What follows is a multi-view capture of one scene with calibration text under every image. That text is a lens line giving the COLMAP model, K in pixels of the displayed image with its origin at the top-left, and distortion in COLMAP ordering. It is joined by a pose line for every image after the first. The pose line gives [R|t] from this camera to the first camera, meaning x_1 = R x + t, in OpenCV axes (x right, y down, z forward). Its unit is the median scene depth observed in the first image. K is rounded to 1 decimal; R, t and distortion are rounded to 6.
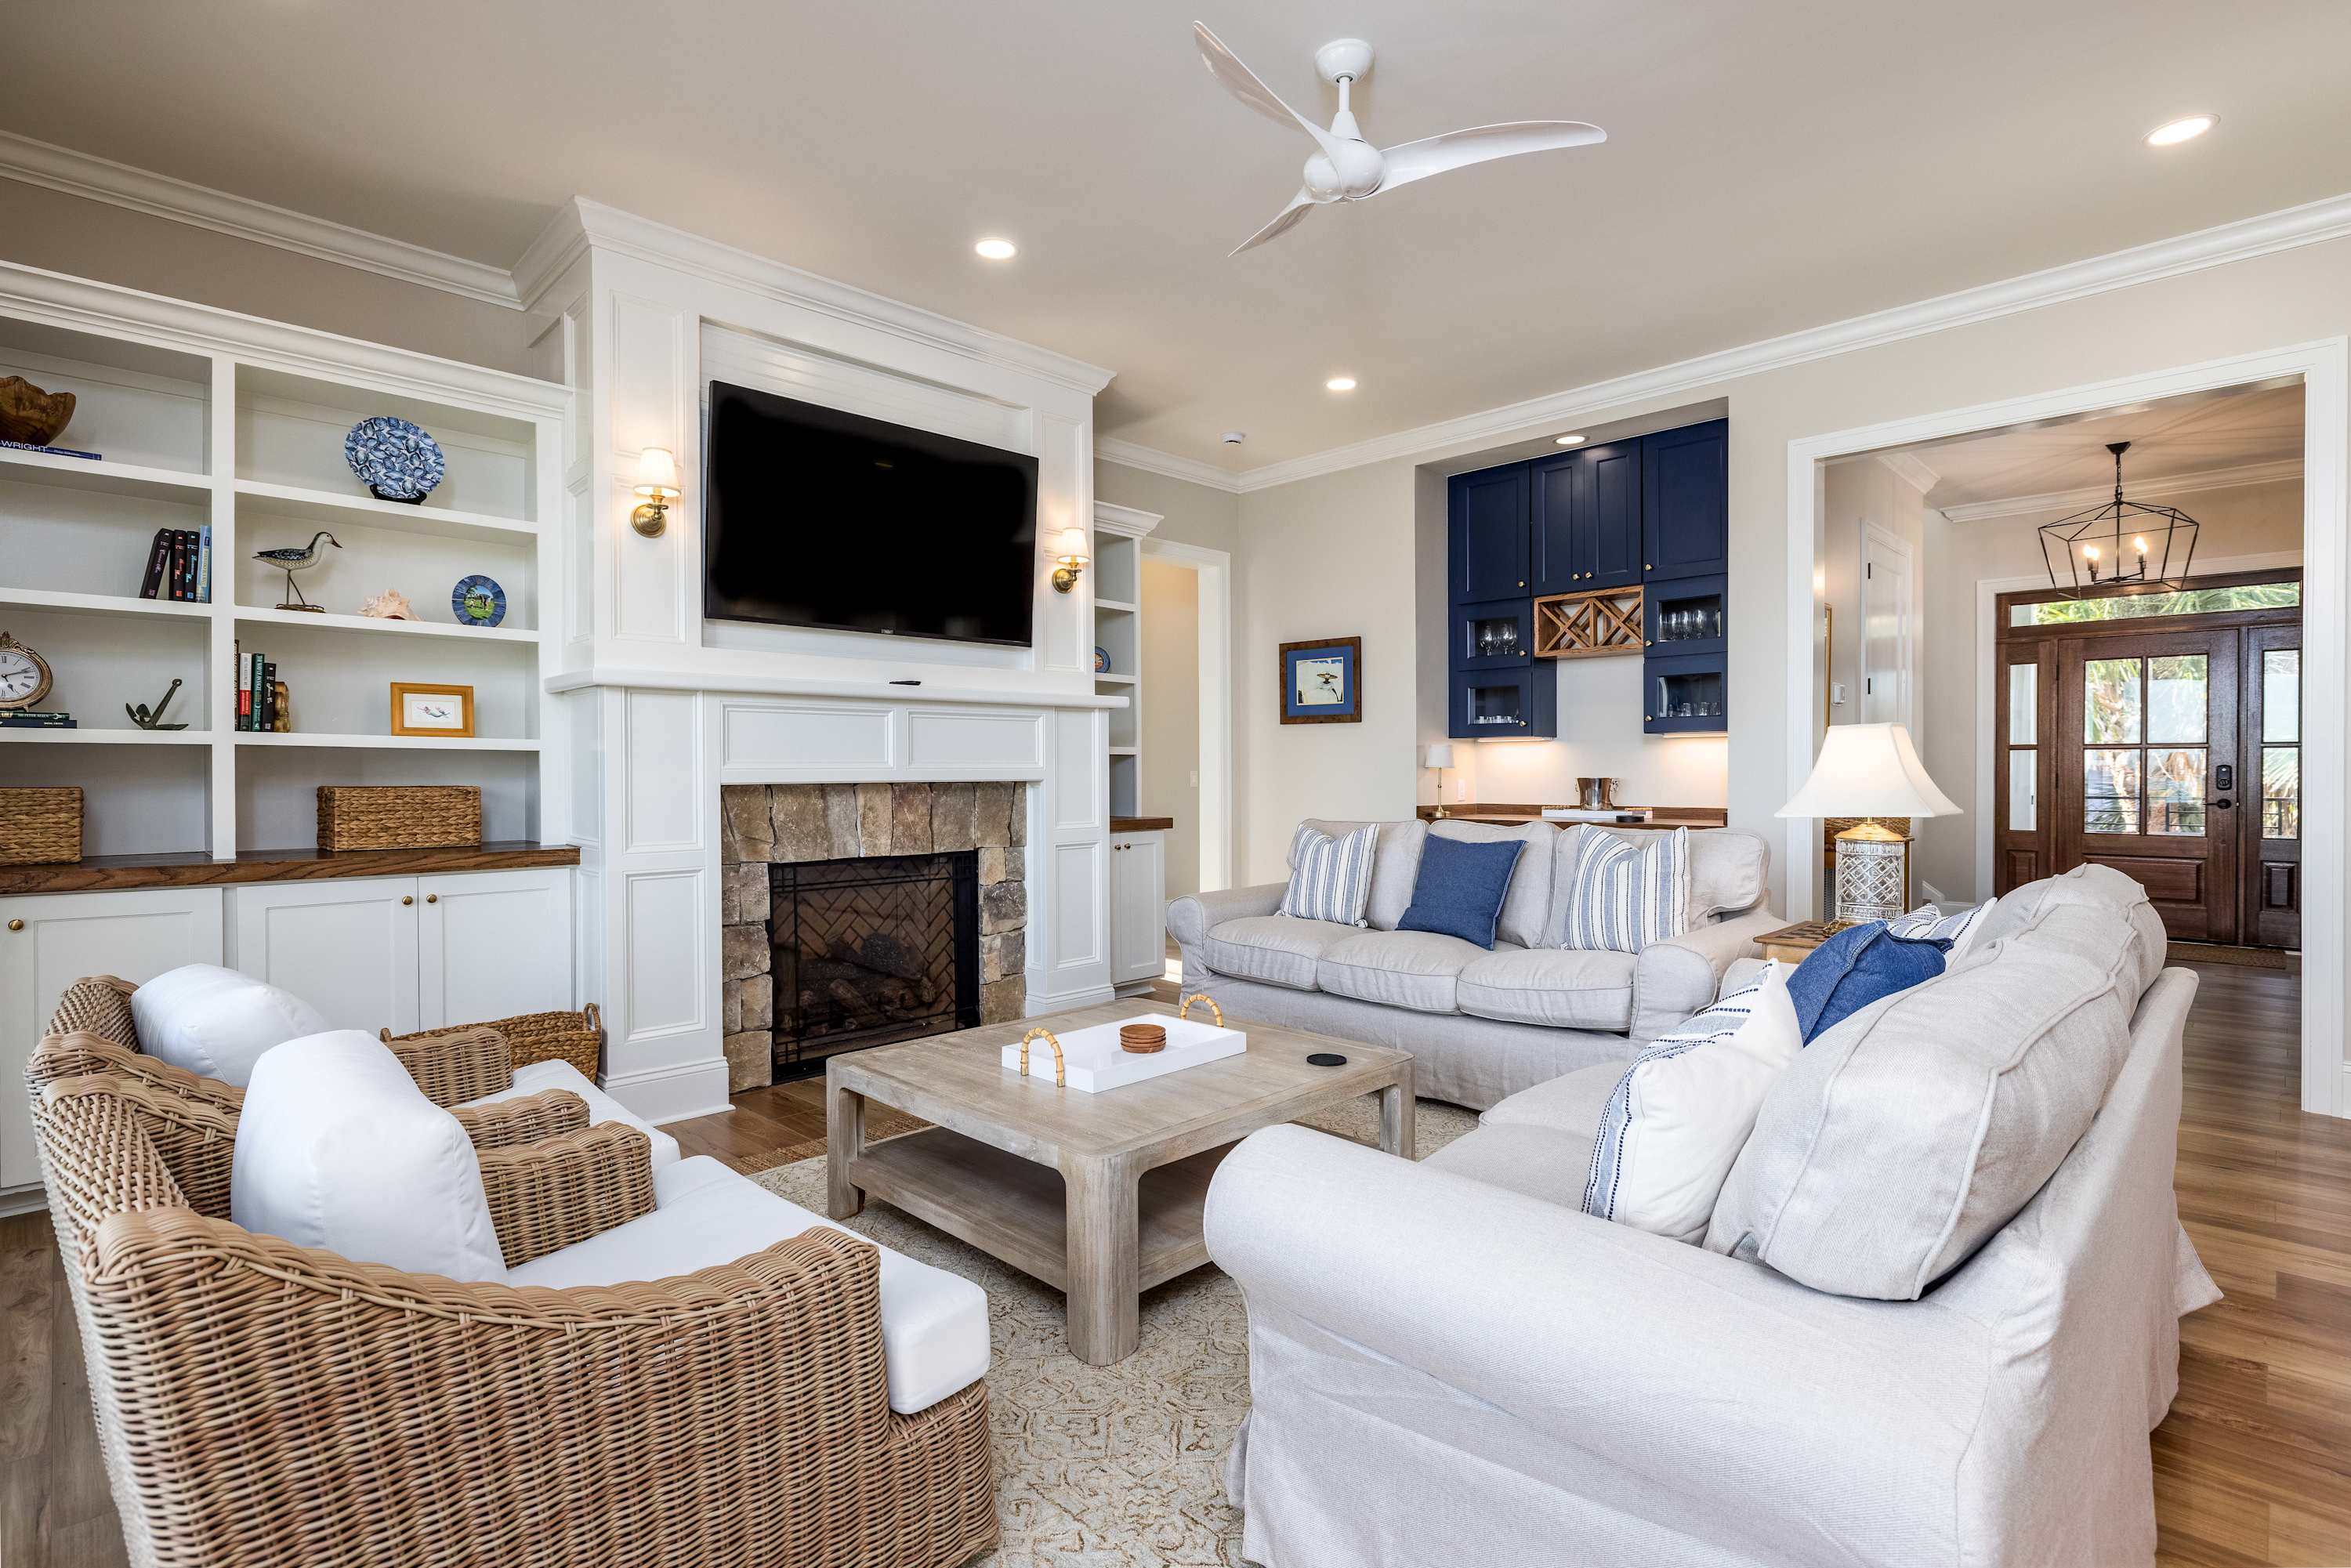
lens RADIAL K [[1119.5, 0, 1175.5], [0, 1119.5, 784.0], [0, 0, 1]] dist [-0.001059, 0.000089]
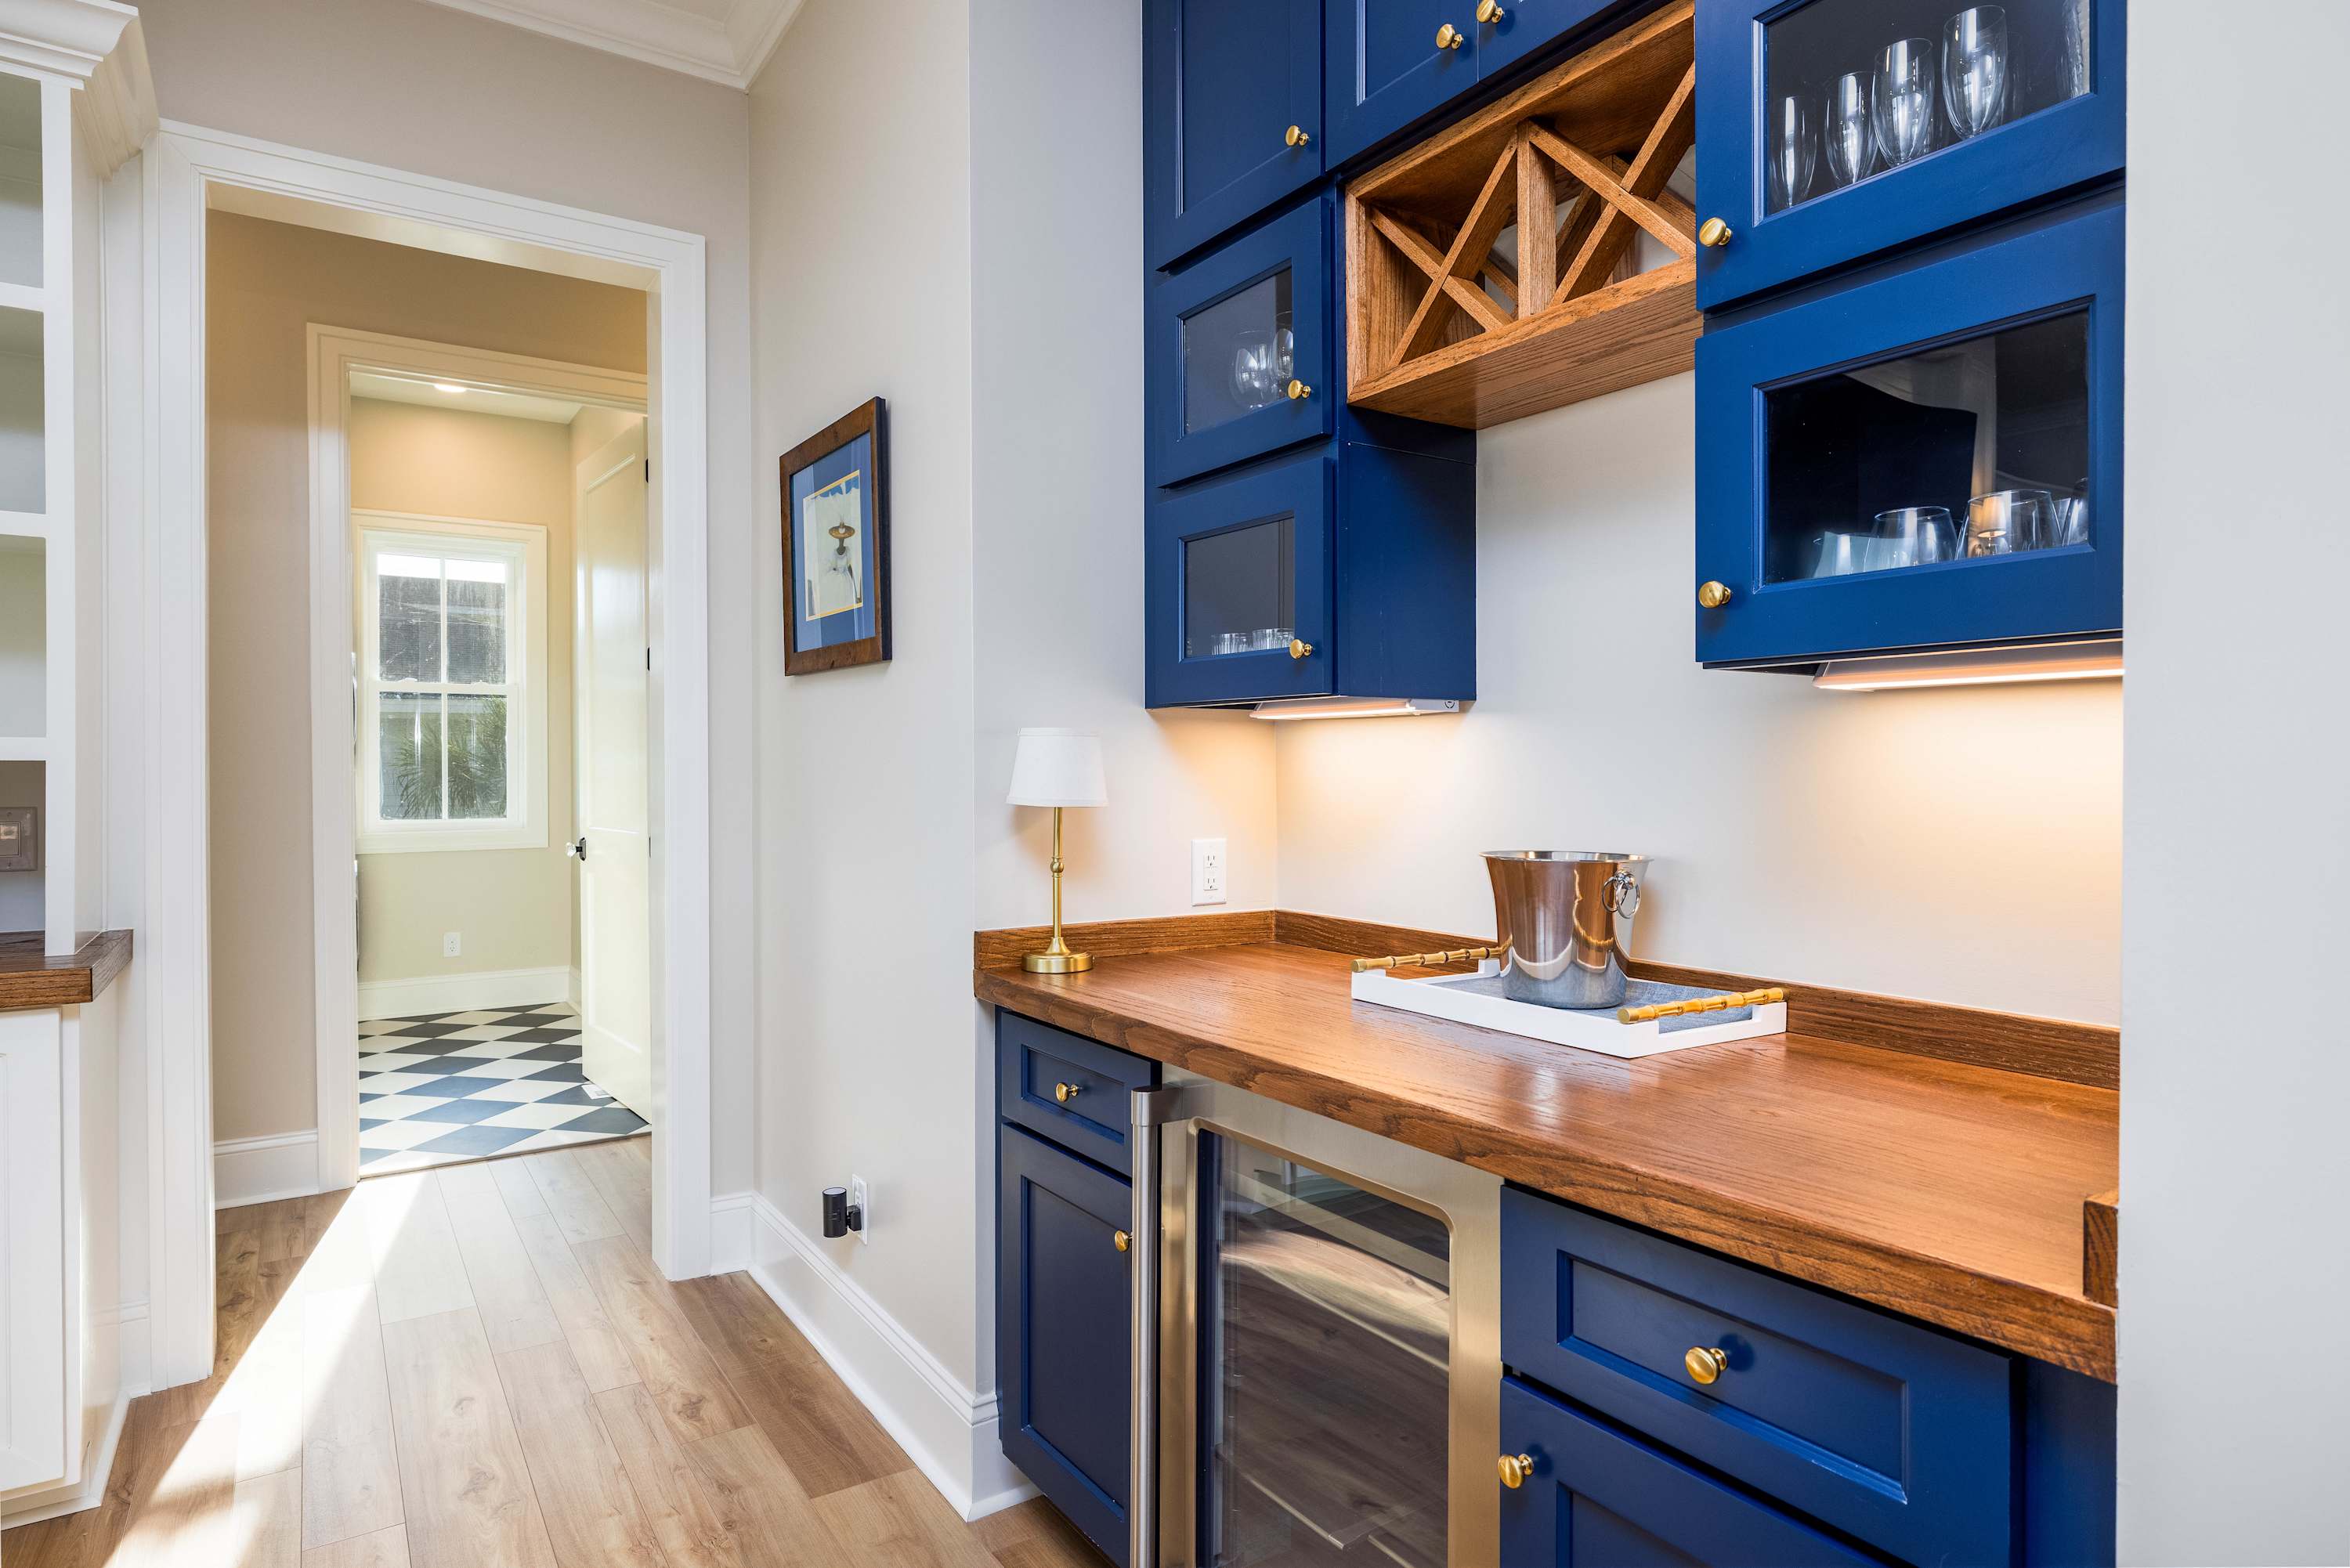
lens RADIAL K [[1308.1, 0, 1175.0], [0, 1308.1, 784.0], [0, 0, 1]] dist [-0.001149, -0.002071]
pose [[0.979527, 0.000433, -0.201313, 0.549495], [0.000138, 0.999996, 0.002825, -0.033914], [0.201314, -0.002795, 0.979523, 1.083088]]
